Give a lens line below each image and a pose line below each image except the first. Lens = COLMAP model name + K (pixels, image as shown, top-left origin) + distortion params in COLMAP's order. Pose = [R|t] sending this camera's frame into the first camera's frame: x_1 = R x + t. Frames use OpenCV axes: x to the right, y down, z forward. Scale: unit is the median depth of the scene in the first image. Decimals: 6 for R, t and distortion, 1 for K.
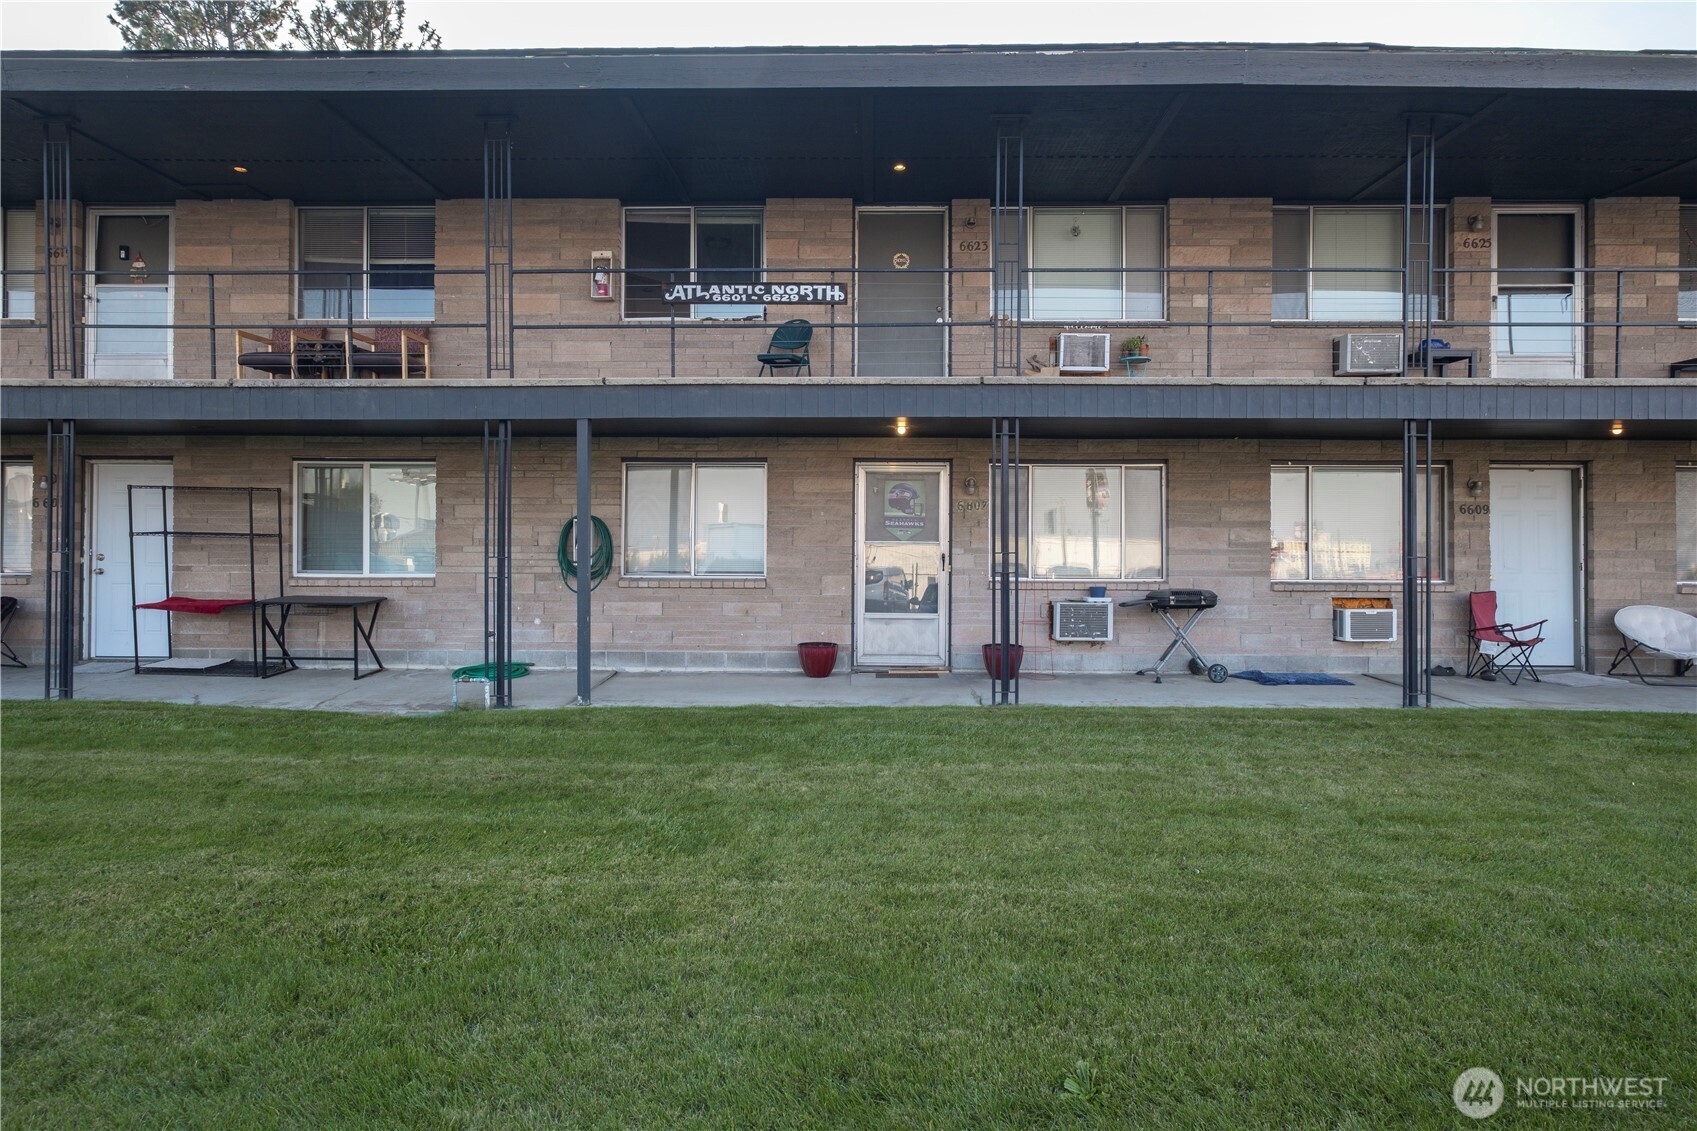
lens RADIAL K [[671.7, 0, 848.5], [0, 671.7, 565.5], [0, 0, 1]] dist [0.029035, -0.000012]
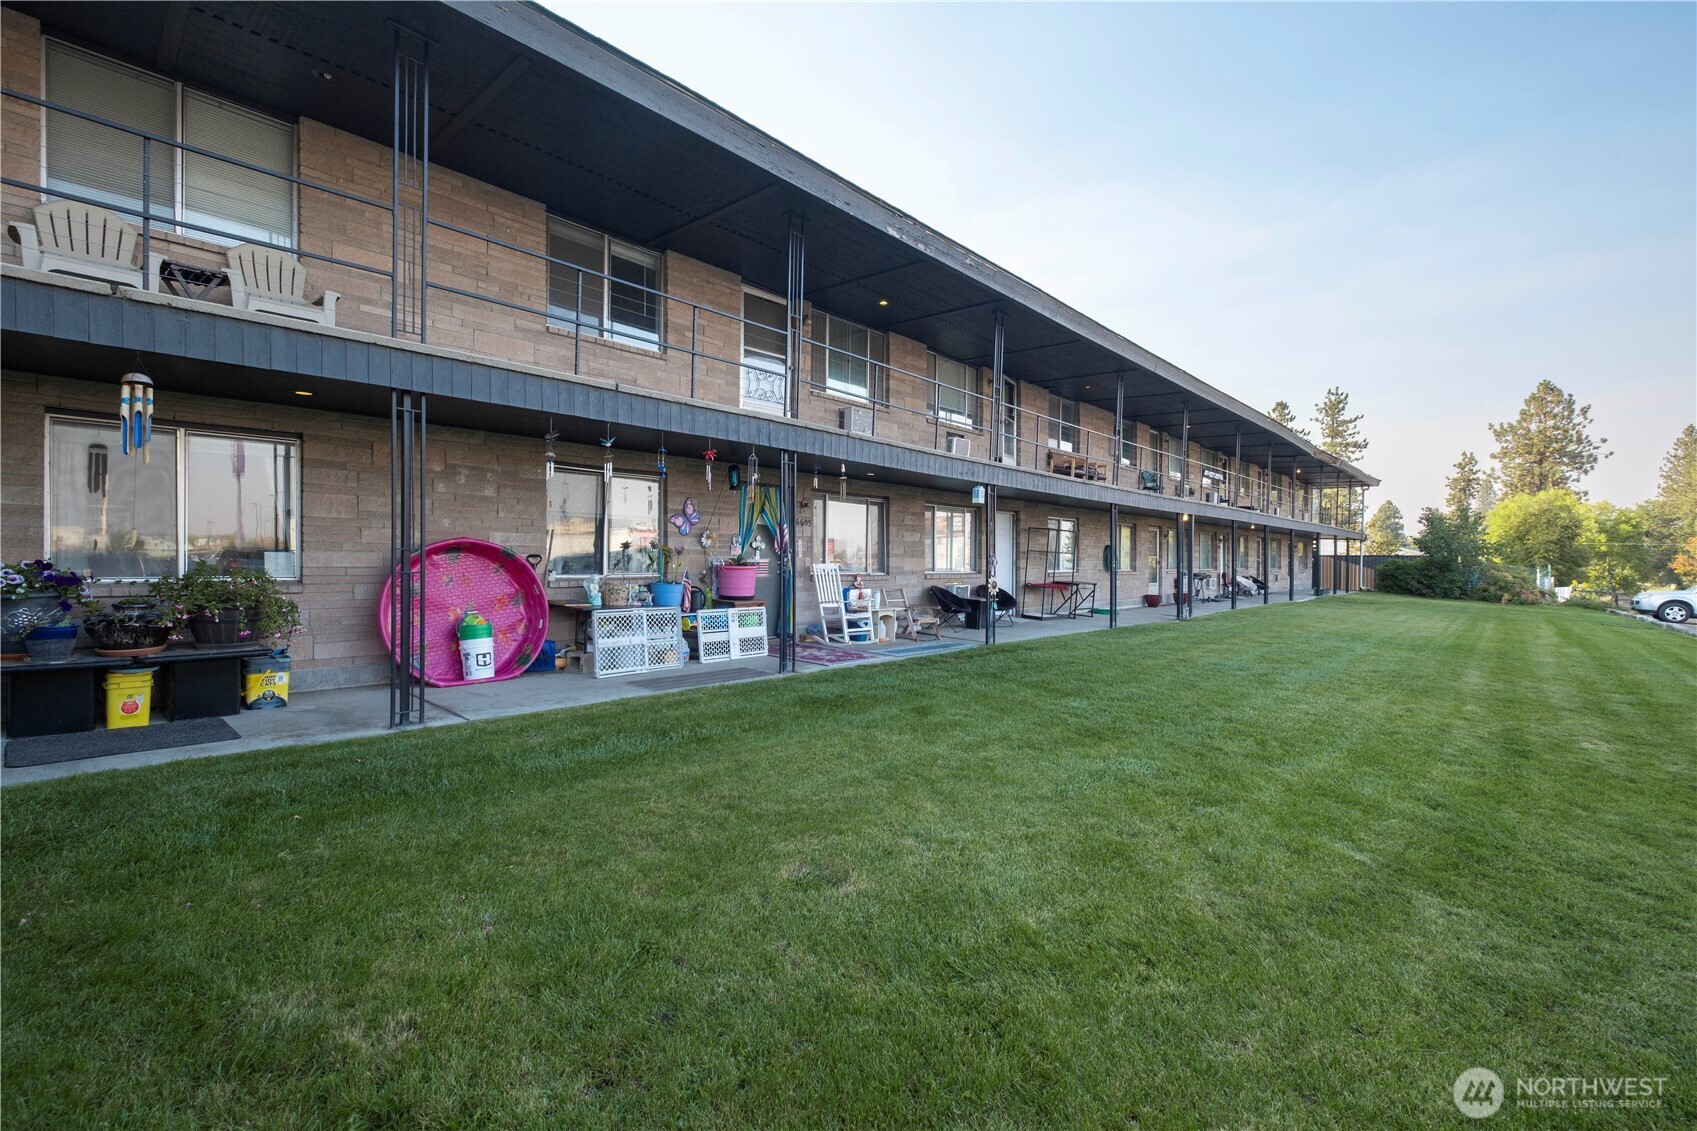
lens RADIAL K [[740.2, 0, 840.0], [0, 740.2, 560.3], [0, 0, 1]] dist [0.007503, -0.008692]
pose [[0.645902, 0.002761, 0.763416, -0.879282], [0.005489, 0.999951, -0.008260, 0.000845], [-0.763401, 0.009525, 0.645855, 0.010807]]
